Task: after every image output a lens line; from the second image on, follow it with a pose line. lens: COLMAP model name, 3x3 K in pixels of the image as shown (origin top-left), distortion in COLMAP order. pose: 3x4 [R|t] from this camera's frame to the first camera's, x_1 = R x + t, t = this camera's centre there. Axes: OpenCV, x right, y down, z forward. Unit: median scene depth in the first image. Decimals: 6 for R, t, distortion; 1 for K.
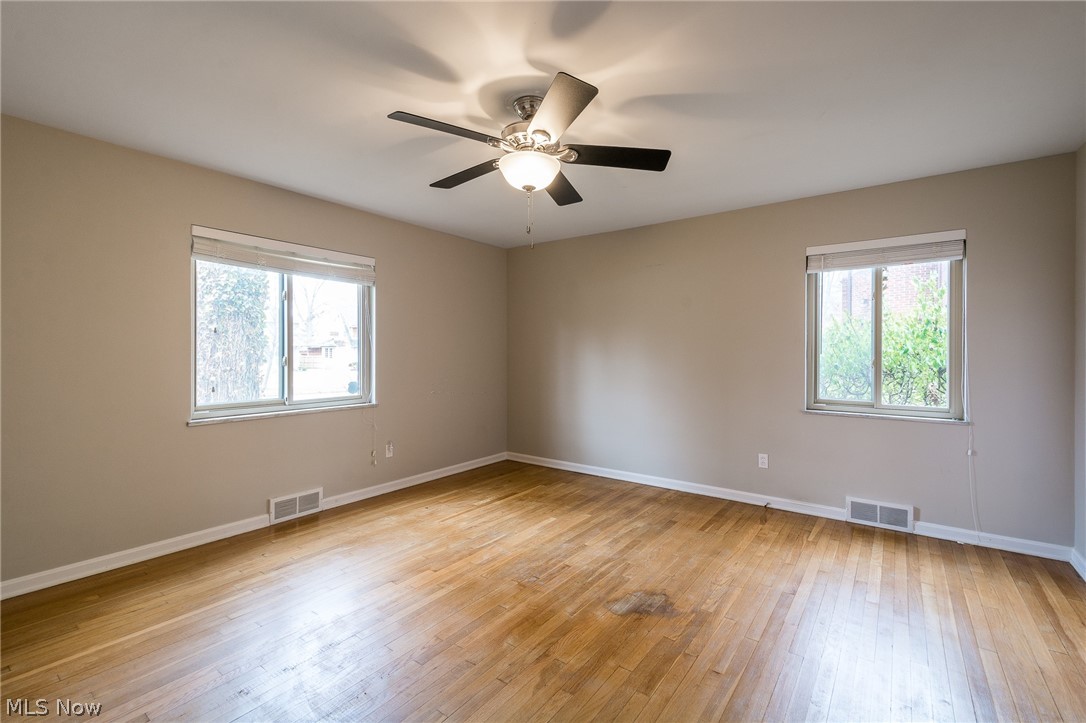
lens RADIAL K [[474.5, 0, 543.4], [0, 474.5, 356.1], [0, 0, 1]] dist [-0.002416, -0.000332]
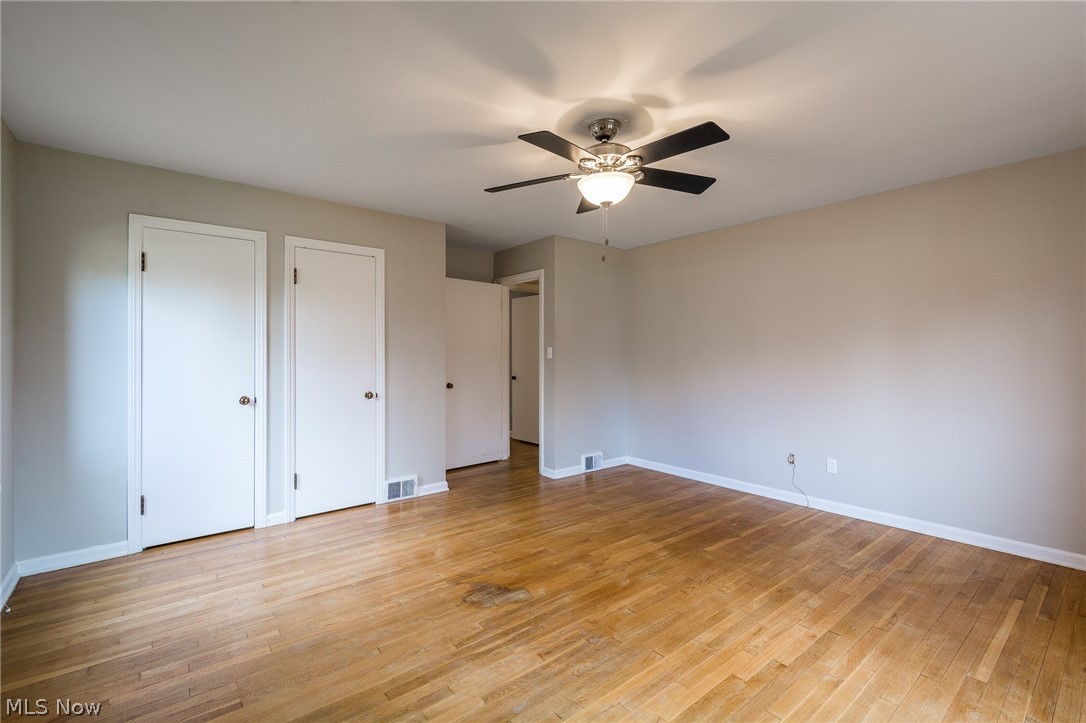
lens RADIAL K [[474.5, 0, 544.9], [0, 474.5, 360.5], [0, 0, 1]] dist [-0.002416, -0.000332]
pose [[-0.971379, -0.003926, 0.237505, -0.131309], [0.001270, 0.999763, 0.021720, -0.013951], [-0.237534, 0.021400, -0.971144, 1.819693]]
